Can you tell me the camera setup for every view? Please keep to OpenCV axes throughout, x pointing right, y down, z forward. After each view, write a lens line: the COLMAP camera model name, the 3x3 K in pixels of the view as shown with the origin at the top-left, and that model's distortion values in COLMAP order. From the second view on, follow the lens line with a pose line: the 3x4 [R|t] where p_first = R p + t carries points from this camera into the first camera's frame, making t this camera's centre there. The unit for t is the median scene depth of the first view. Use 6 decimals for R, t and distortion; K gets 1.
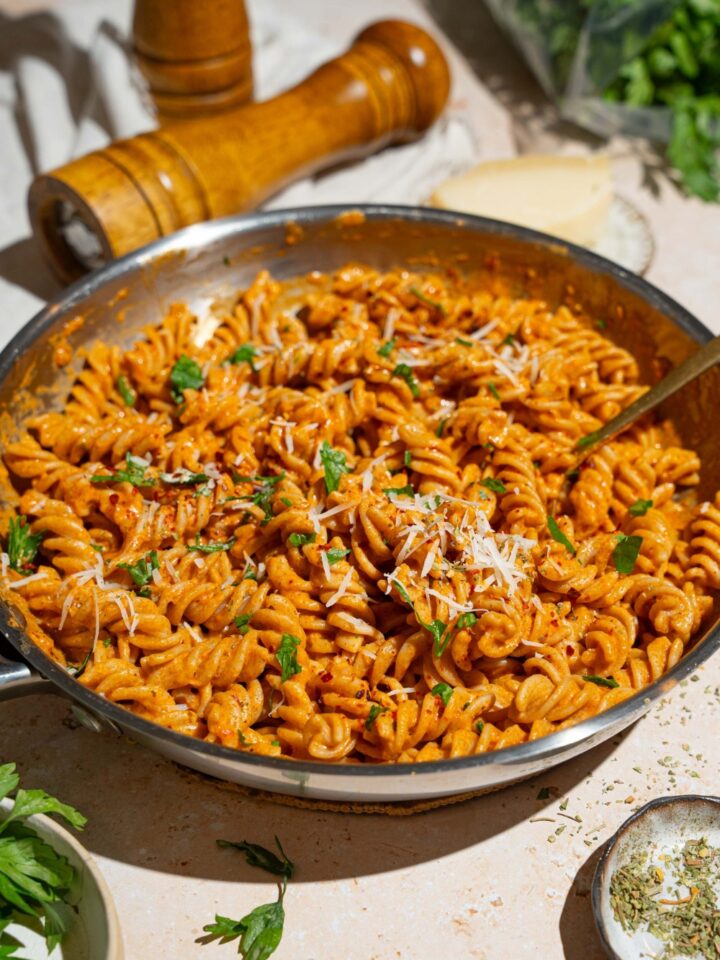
lens RADIAL K [[1557.8, 0, 360.0], [0, 1557.8, 480.0], [0, 0, 1]] dist [-0.001802, 0.008663]
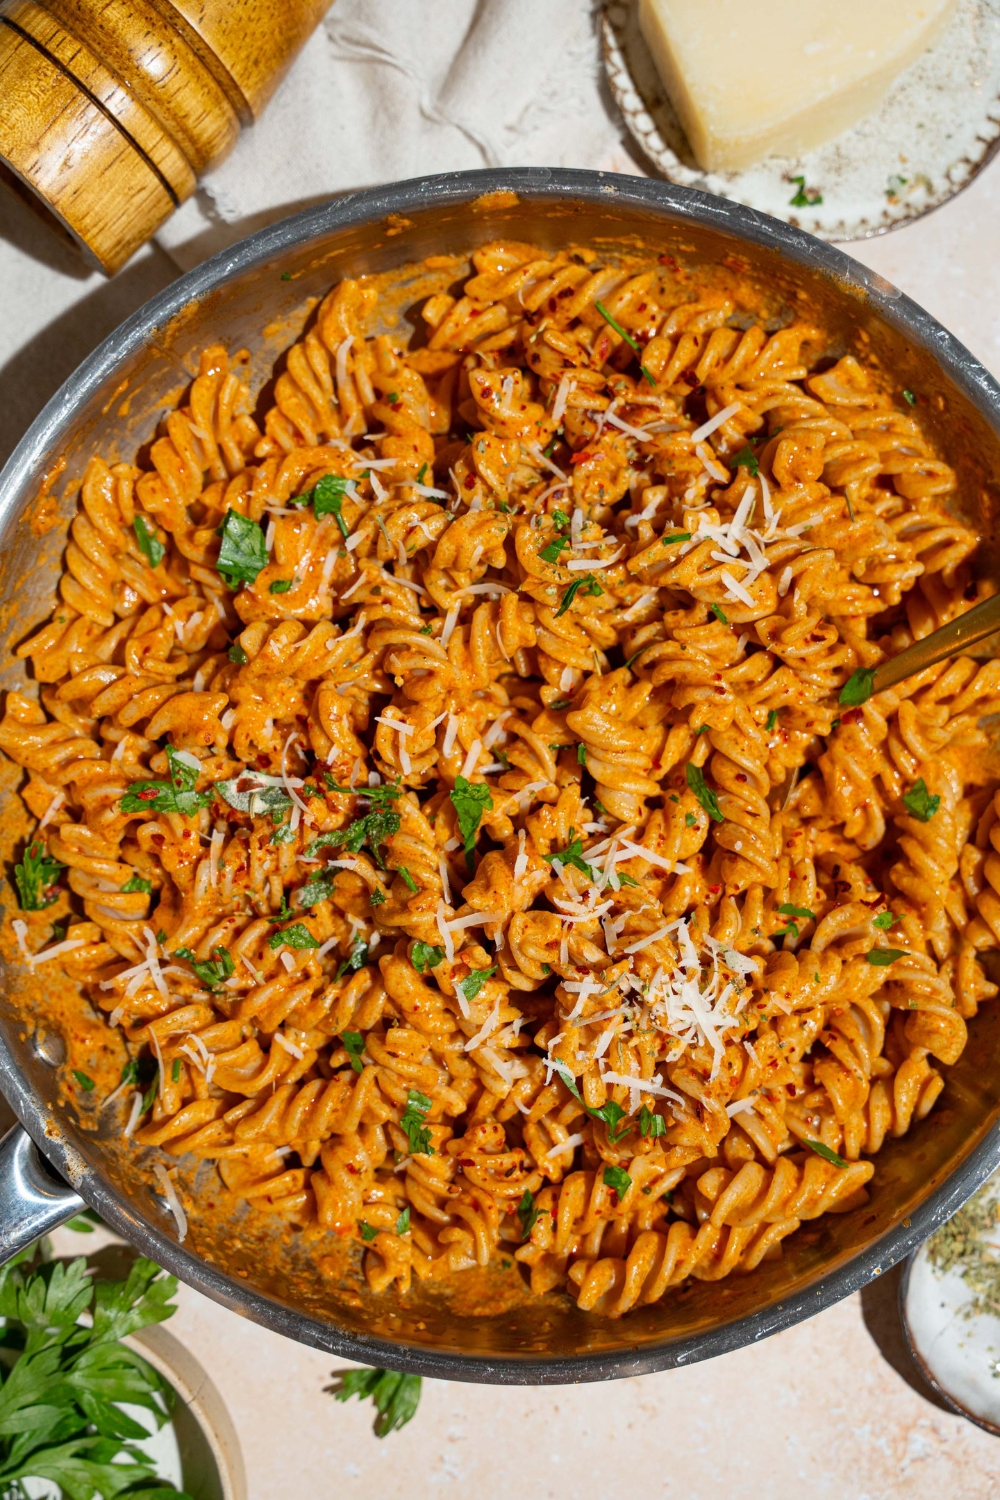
lens RADIAL K [[2005.0, 0, 477.8], [0, 2005.0, 754.7], [0, 0, 1]] dist [-0.000553, 0.026157]
pose [[0.999523, 0.000778, -0.030862, 0.013000], [0.021116, 0.712041, 0.701820, -0.650666], [0.022521, -0.702137, 0.711685, 0.397624]]
